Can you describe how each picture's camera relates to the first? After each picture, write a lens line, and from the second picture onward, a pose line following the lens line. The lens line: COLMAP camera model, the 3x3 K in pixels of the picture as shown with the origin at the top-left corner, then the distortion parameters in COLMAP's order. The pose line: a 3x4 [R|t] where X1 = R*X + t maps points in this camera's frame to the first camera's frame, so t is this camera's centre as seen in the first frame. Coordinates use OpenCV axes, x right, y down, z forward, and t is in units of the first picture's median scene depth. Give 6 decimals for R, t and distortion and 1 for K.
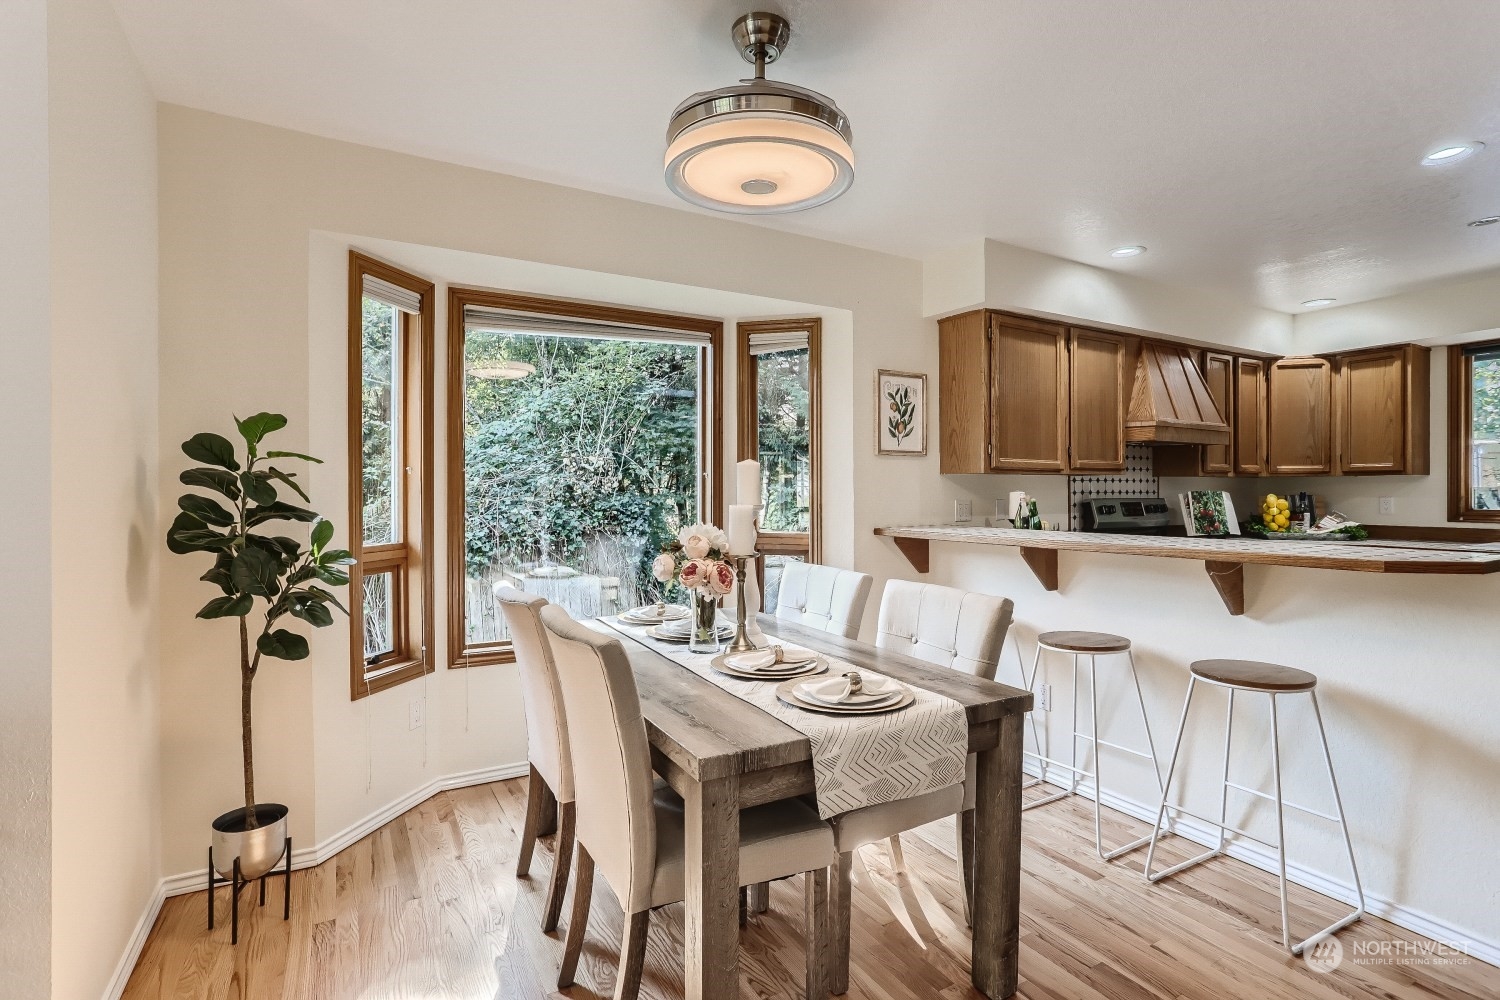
lens RADIAL K [[735.7, 0, 739.9], [0, 735.7, 498.6], [0, 0, 1]] dist [-0.040607, 0.024742]
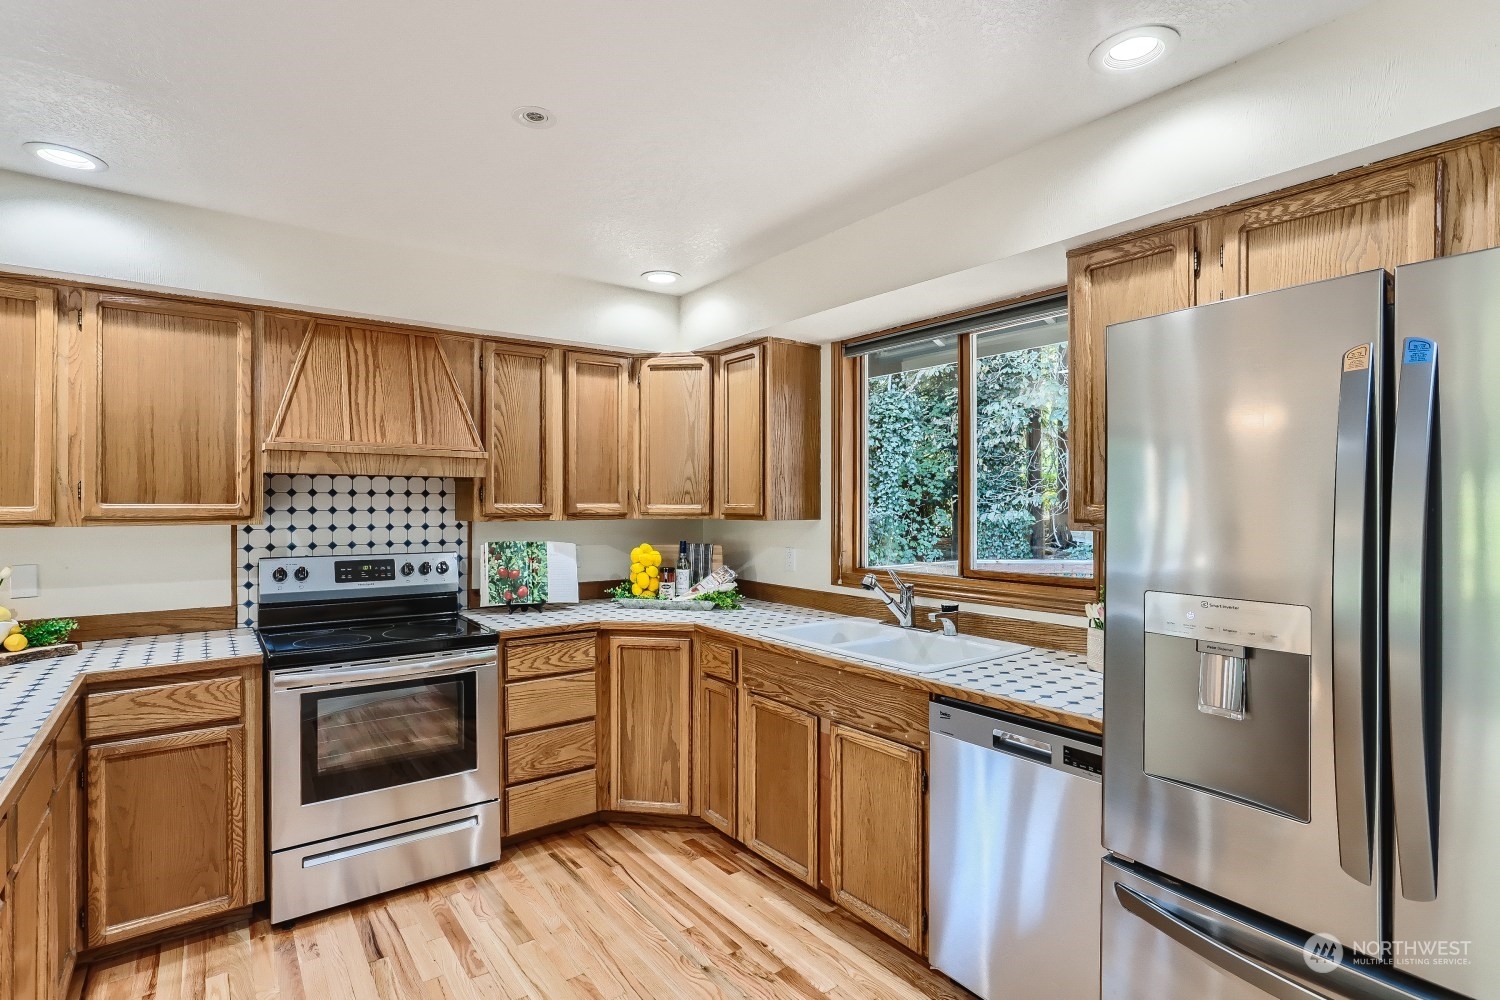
lens RADIAL K [[741.1, 0, 744.0], [0, 741.1, 512.4], [0, 0, 1]] dist [-0.055332, 0.036544]
pose [[0.993073, 0.003243, 0.117452, 0.829154], [-0.003525, 0.999991, 0.002191, -0.043662], [-0.117444, -0.002590, 0.993076, 0.286345]]
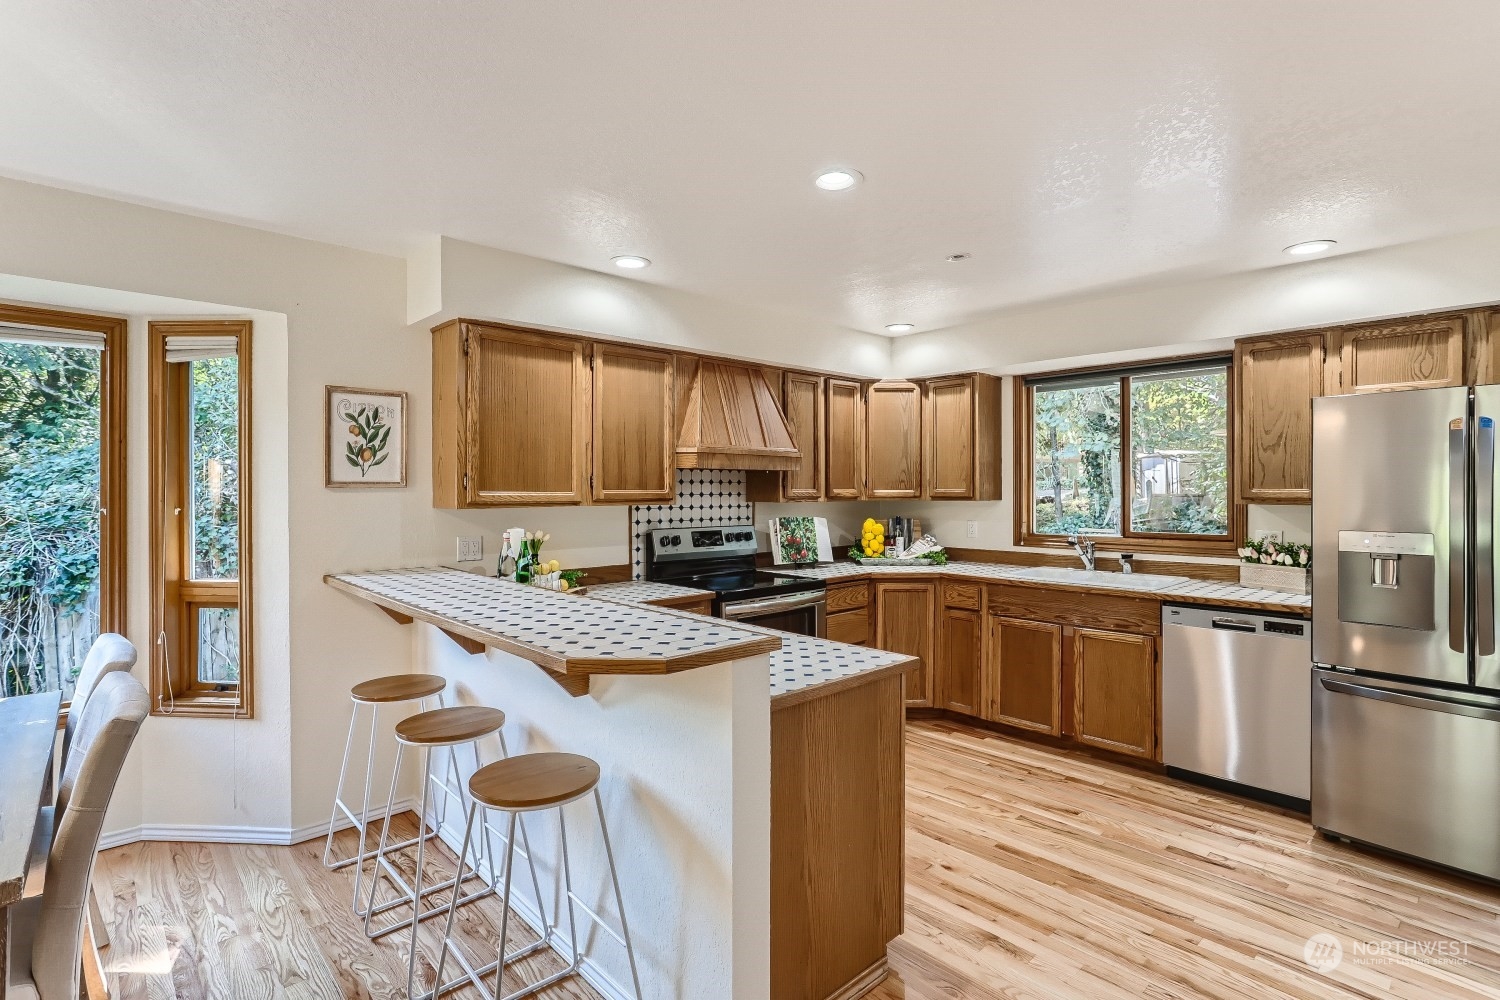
lens RADIAL K [[735.7, 0, 739.9], [0, 735.7, 498.6], [0, 0, 1]] dist [-0.040607, 0.024742]
pose [[0.975705, -0.000986, 0.219087, 0.380946], [0.000378, 0.999996, 0.002817, -0.040271], [-0.219089, -0.002666, 0.975701, 0.071269]]
